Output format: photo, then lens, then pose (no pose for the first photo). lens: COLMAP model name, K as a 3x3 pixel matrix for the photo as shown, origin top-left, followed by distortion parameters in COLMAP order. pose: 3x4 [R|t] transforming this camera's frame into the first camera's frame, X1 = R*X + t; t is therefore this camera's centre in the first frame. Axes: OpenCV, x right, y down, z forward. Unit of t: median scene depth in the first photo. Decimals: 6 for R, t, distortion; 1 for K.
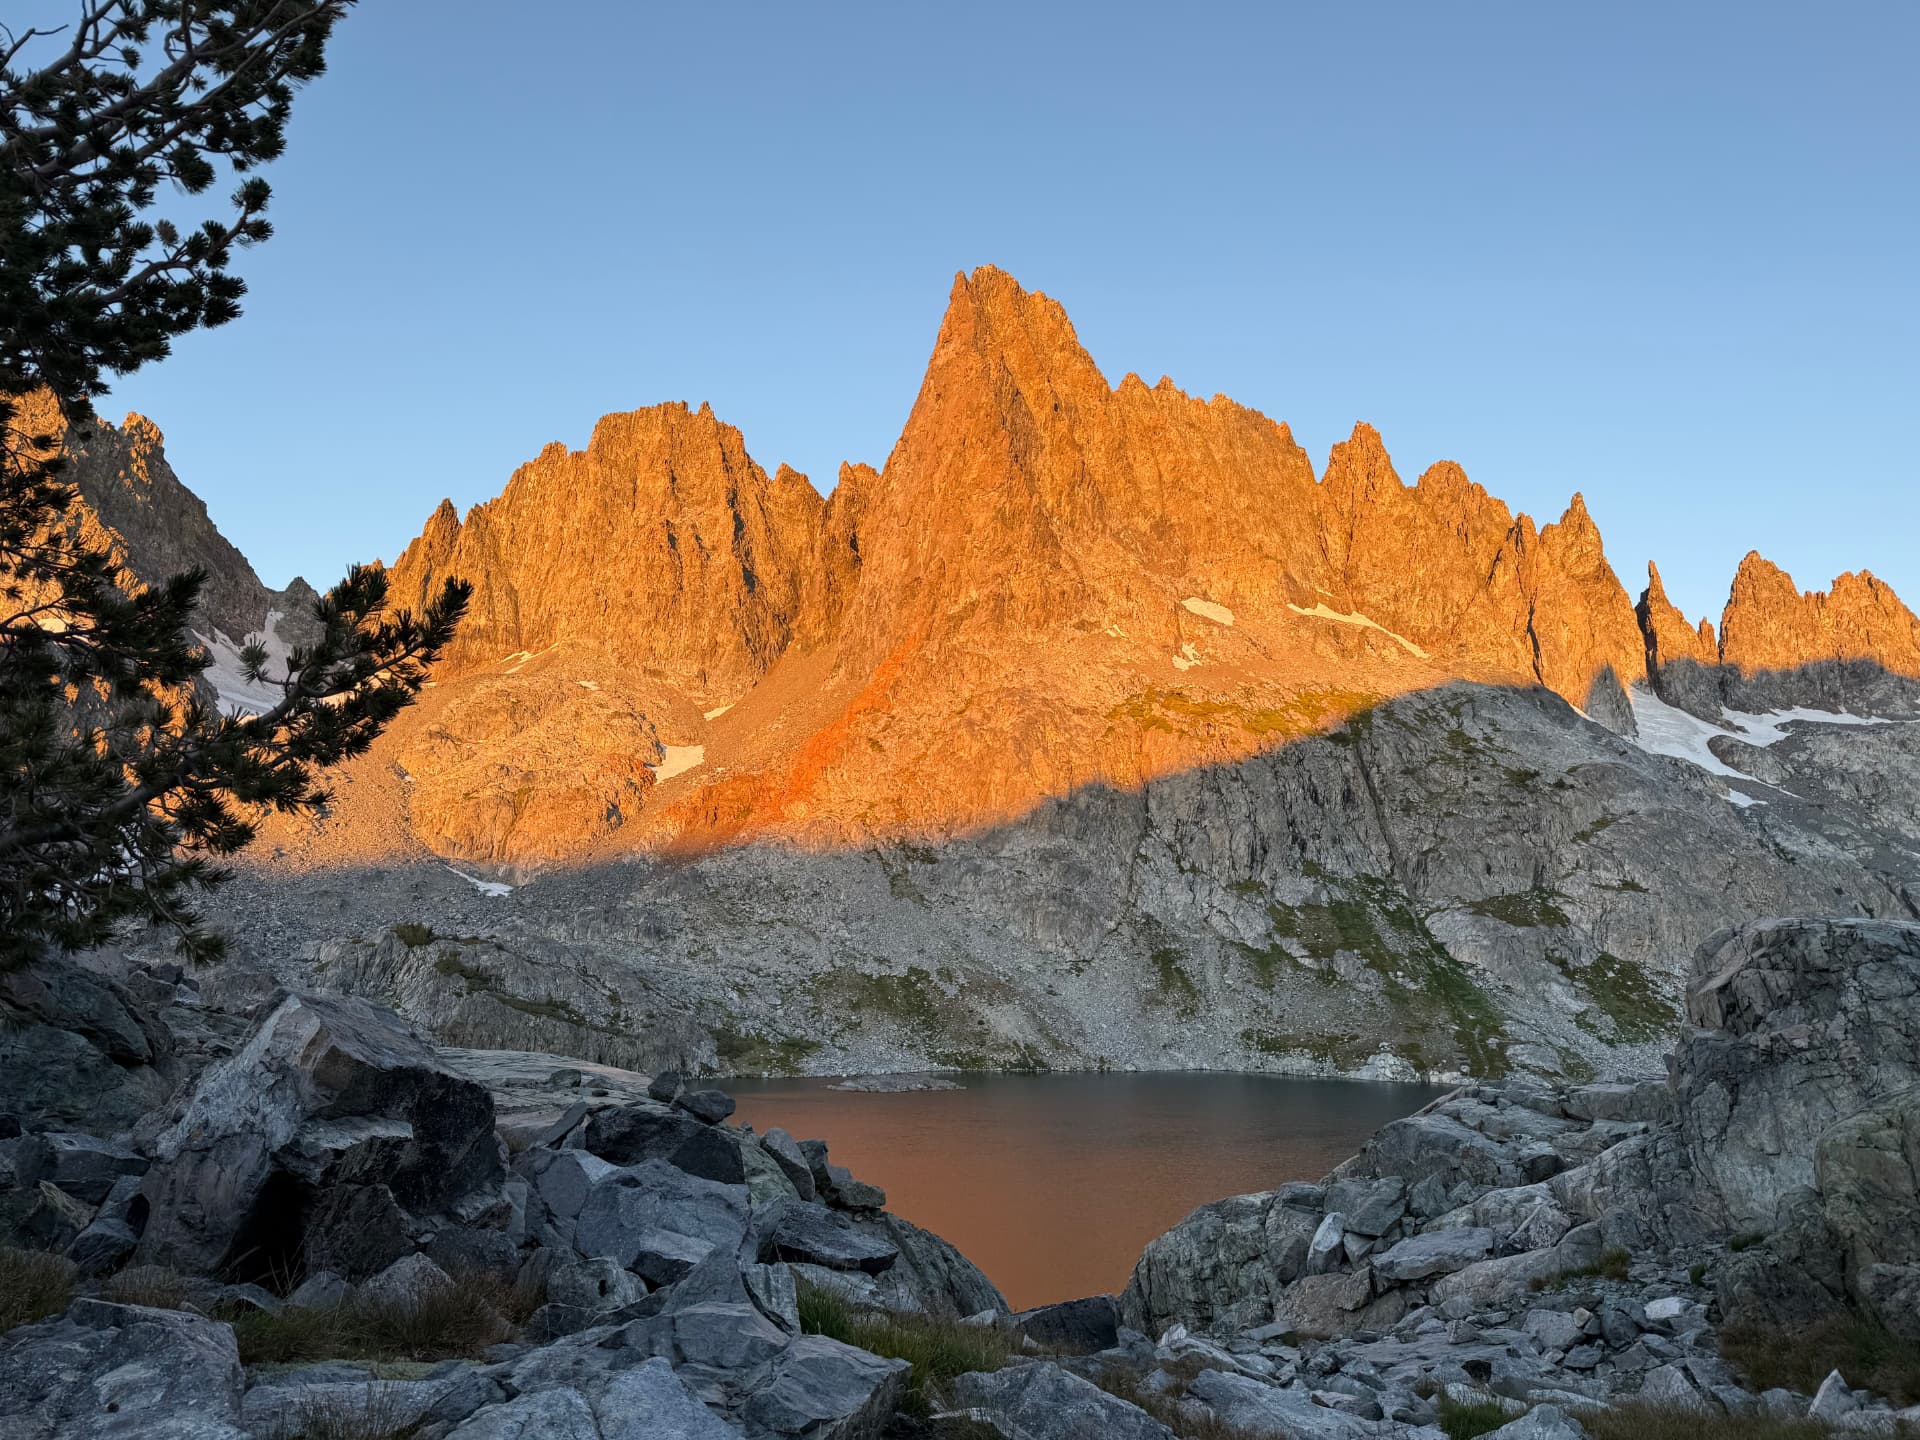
lens RADIAL K [[1336.4, 0, 960.0], [0, 1336.4, 720.0], [0, 0, 1]] dist [0.194413, -0.365491]
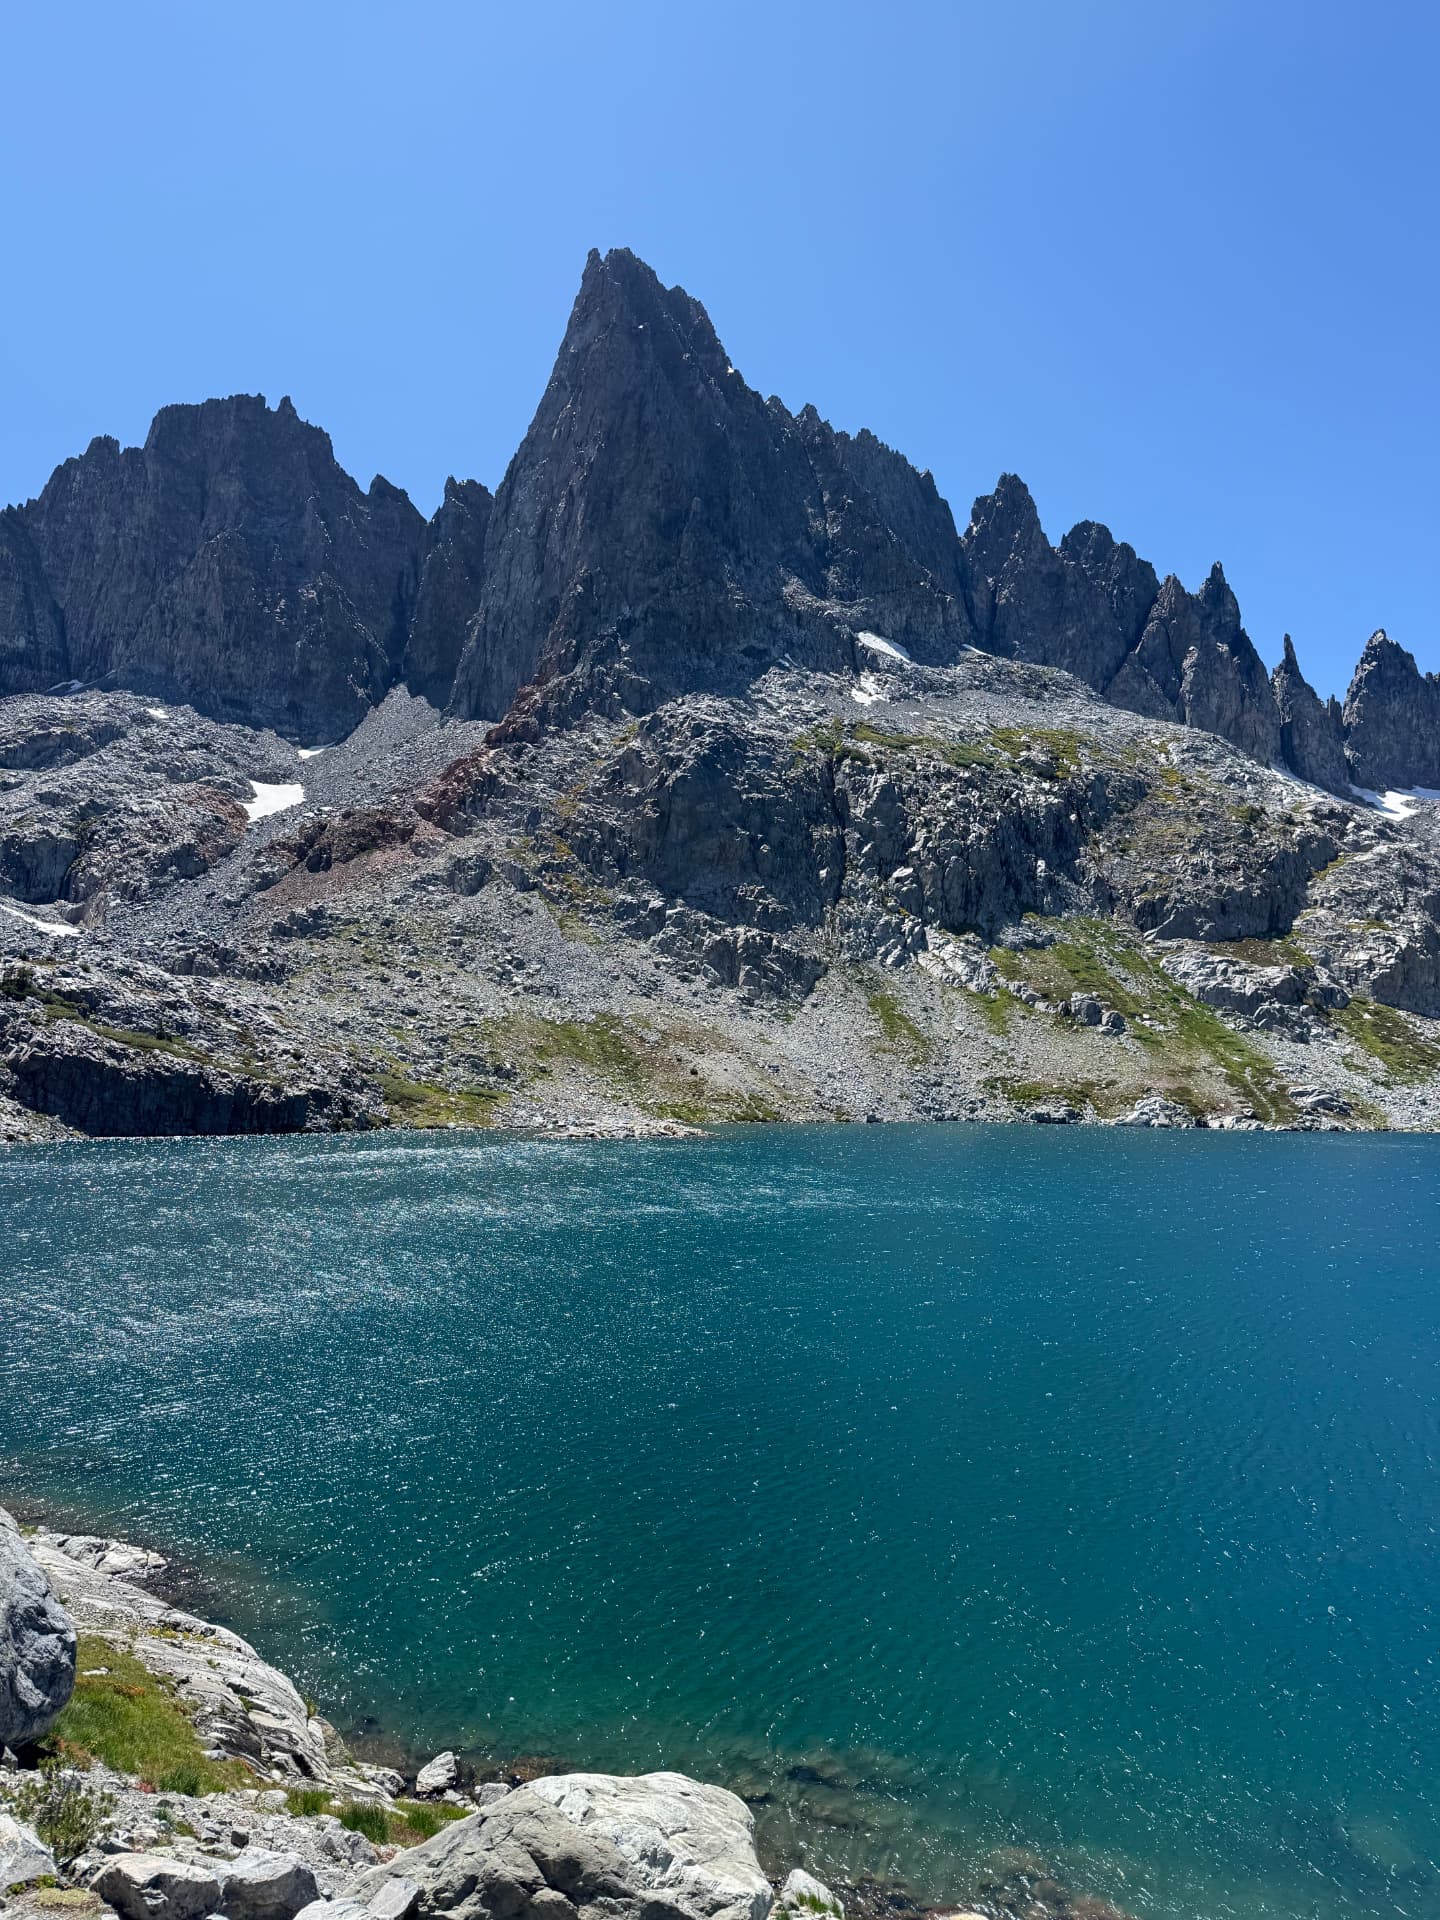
lens RADIAL K [[1336.4, 0, 720.0], [0, 1336.4, 960.0], [0, 0, 1]] dist [0.194413, -0.365491]
pose [[0.990521, 0.003696, 0.137313, -0.041576], [-0.017299, 0.995035, 0.098009, 0.036701], [-0.136269, -0.099455, 0.985667, 0.090931]]
